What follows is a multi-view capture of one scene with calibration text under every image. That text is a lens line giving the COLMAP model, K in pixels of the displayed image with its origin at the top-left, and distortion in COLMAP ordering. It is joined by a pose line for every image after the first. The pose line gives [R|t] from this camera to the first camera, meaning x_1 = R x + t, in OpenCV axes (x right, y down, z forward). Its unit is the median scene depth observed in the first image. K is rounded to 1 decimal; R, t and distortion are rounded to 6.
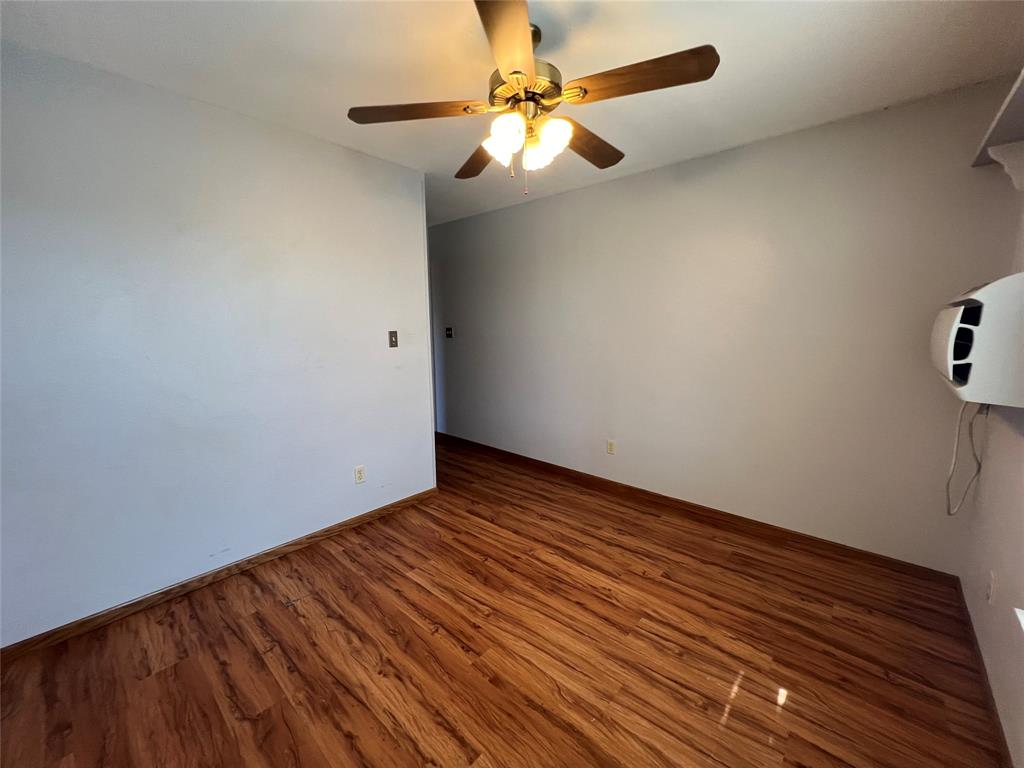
lens RADIAL K [[410.1, 0, 506.5], [0, 410.1, 380.5], [0, 0, 1]] dist [0.001163, 0.000054]
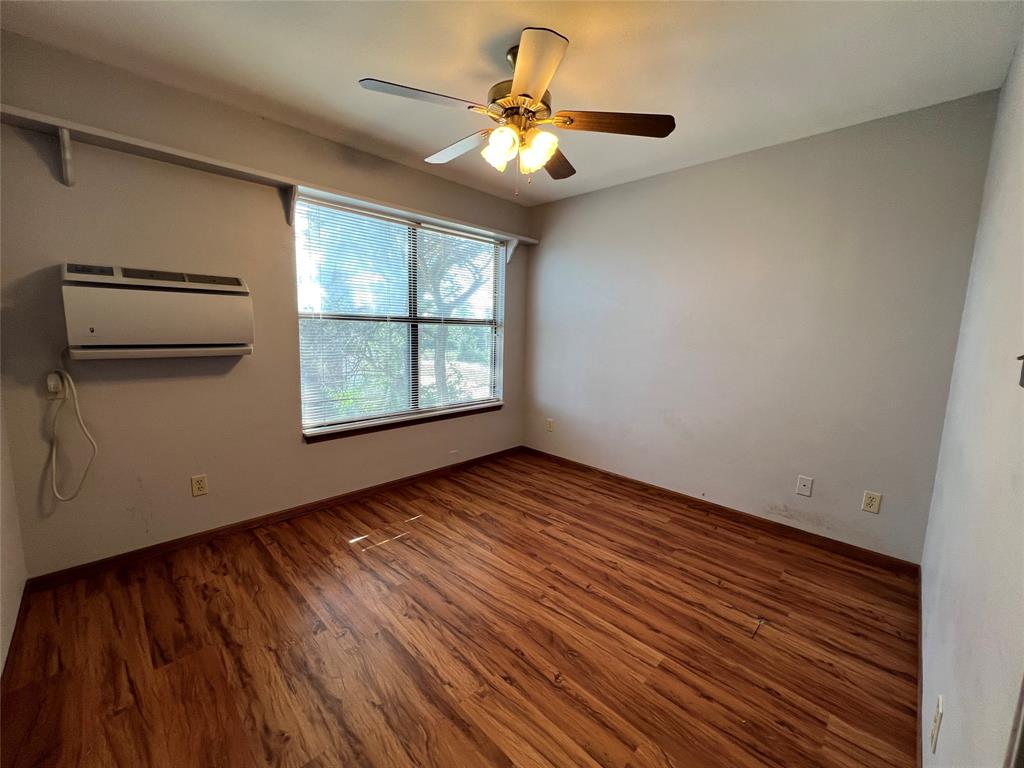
lens RADIAL K [[410.1, 0, 506.5], [0, 410.1, 380.5], [0, 0, 1]] dist [0.001163, 0.000054]
pose [[-0.998622, -0.023783, 0.046774, 0.011786], [-0.010589, 0.964390, 0.264270, -0.214978], [-0.051394, 0.263411, -0.963314, 1.852857]]
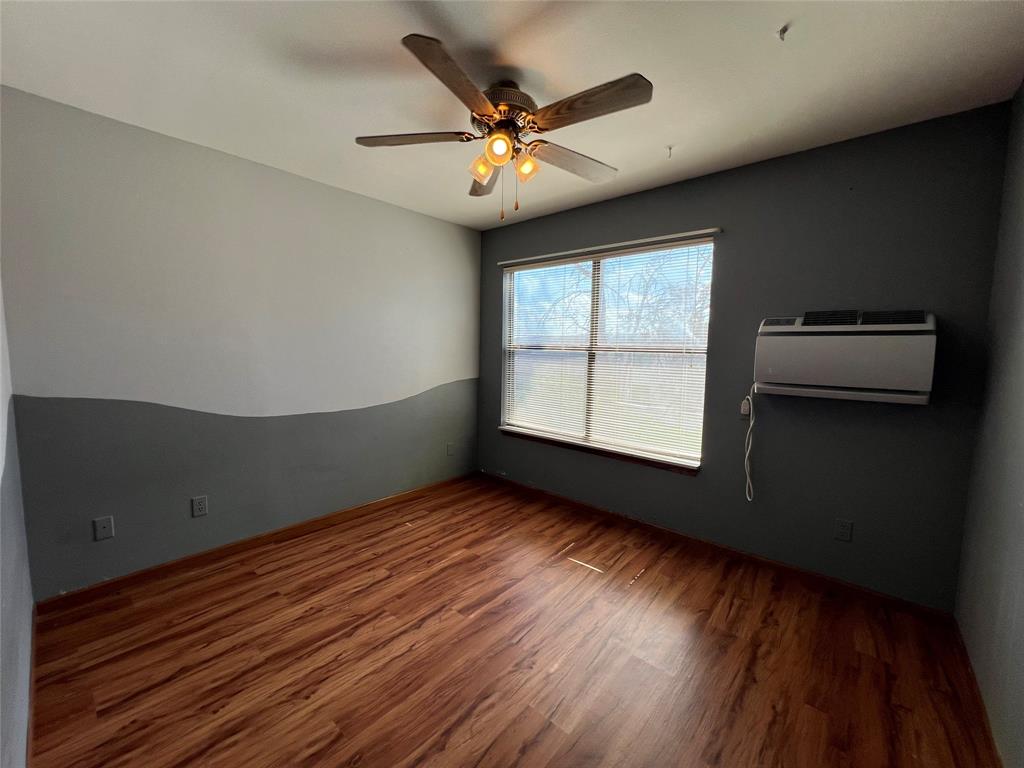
lens RADIAL K [[408.3, 0, 512.8], [0, 408.3, 391.9], [0, 0, 1]] dist [-0.000603, -0.000058]
pose [[-0.018946, -0.088874, 0.995863, -0.207594], [0.113312, 0.989433, 0.090456, -0.186068], [-0.993379, 0.114557, -0.008675, 1.641251]]
